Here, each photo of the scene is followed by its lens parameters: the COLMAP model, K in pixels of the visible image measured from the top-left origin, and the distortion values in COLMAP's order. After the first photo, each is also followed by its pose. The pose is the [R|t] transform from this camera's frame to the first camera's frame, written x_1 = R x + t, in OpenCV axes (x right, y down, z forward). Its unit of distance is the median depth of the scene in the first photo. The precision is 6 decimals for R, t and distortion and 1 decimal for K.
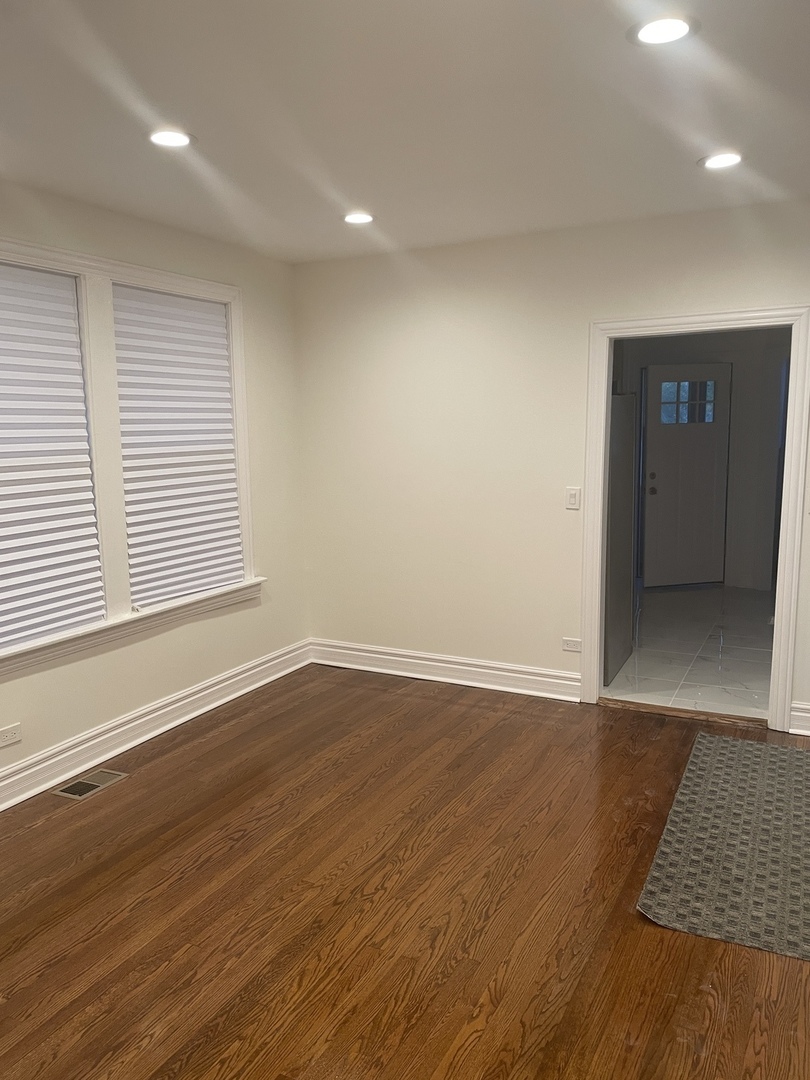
lens RADIAL K [[815.2, 0, 410.6], [0, 815.2, 544.4], [0, 0, 1]] dist [0.068182, -0.088343]
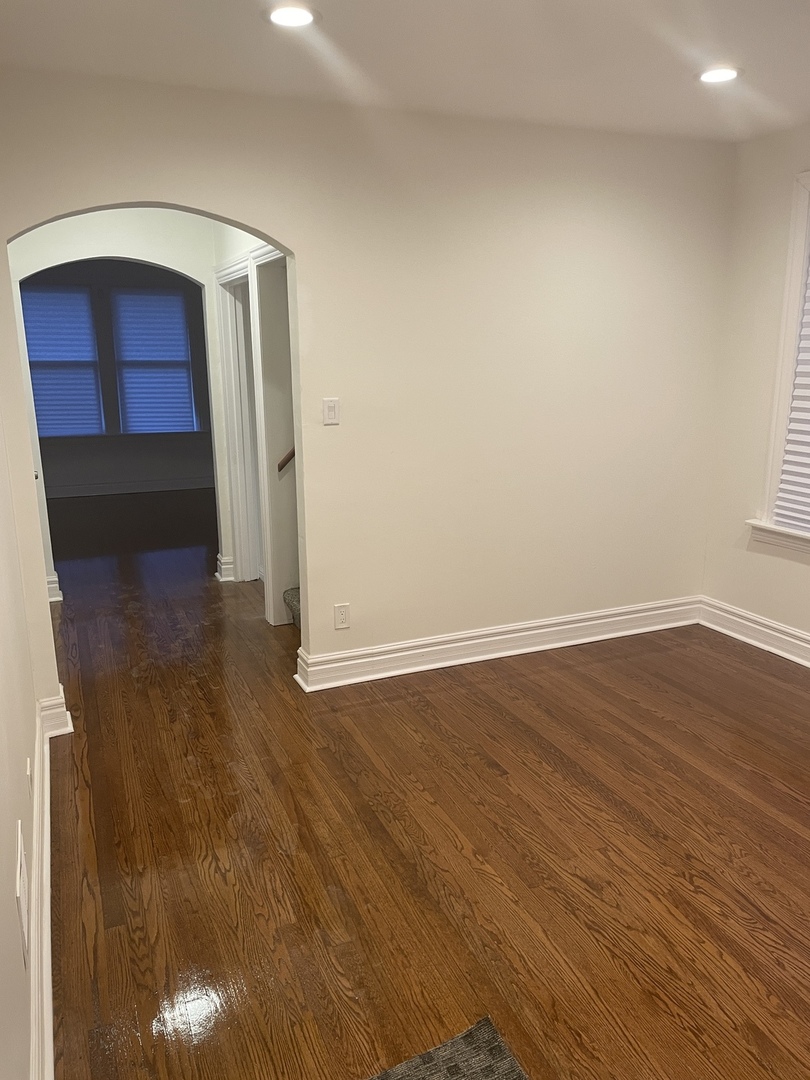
lens RADIAL K [[815.2, 0, 407.4], [0, 815.2, 539.1], [0, 0, 1]] dist [0.068182, -0.088343]
pose [[-0.634473, 0.199128, -0.746855, 0.646211], [-0.100747, 0.936698, 0.335331, -0.166590], [0.766351, 0.288001, -0.574248, 1.019757]]
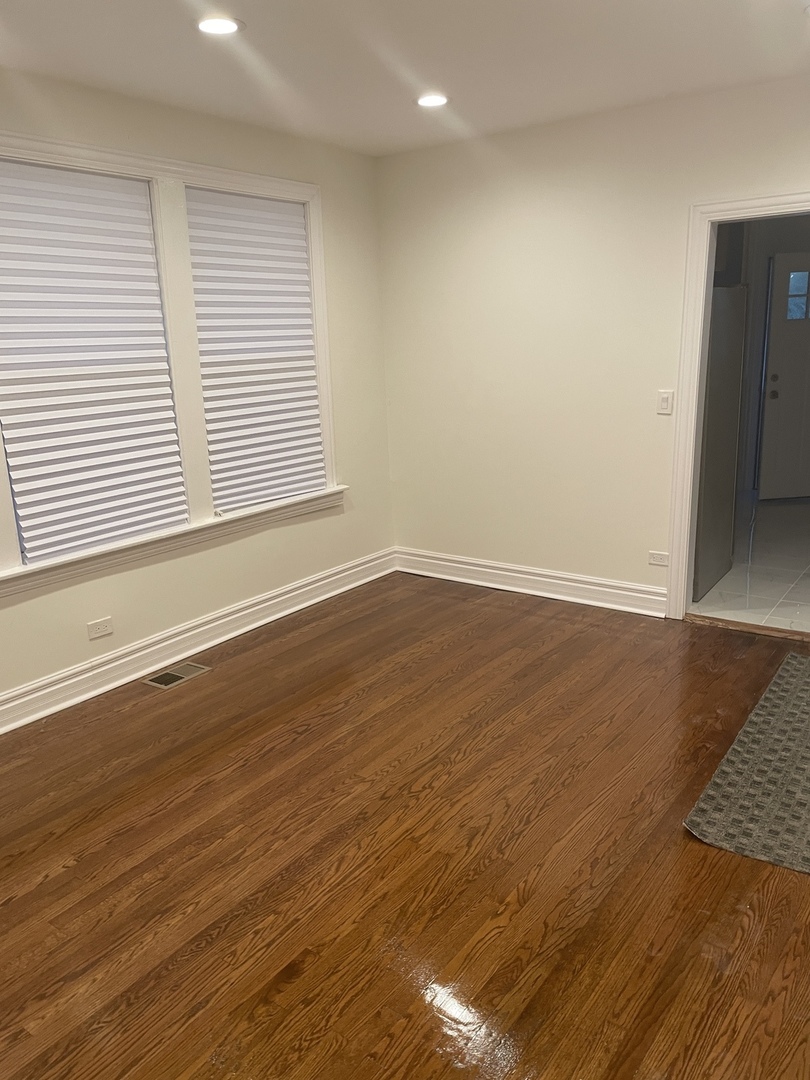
lens RADIAL K [[815.2, 0, 403.2], [0, 815.2, 545.3], [0, 0, 1]] dist [0.068182, -0.088343]
pose [[0.987415, 0.020638, -0.156800, 0.076770], [-0.003424, 0.994007, 0.109266, 0.005738], [0.158115, -0.107354, 0.981568, 0.020688]]
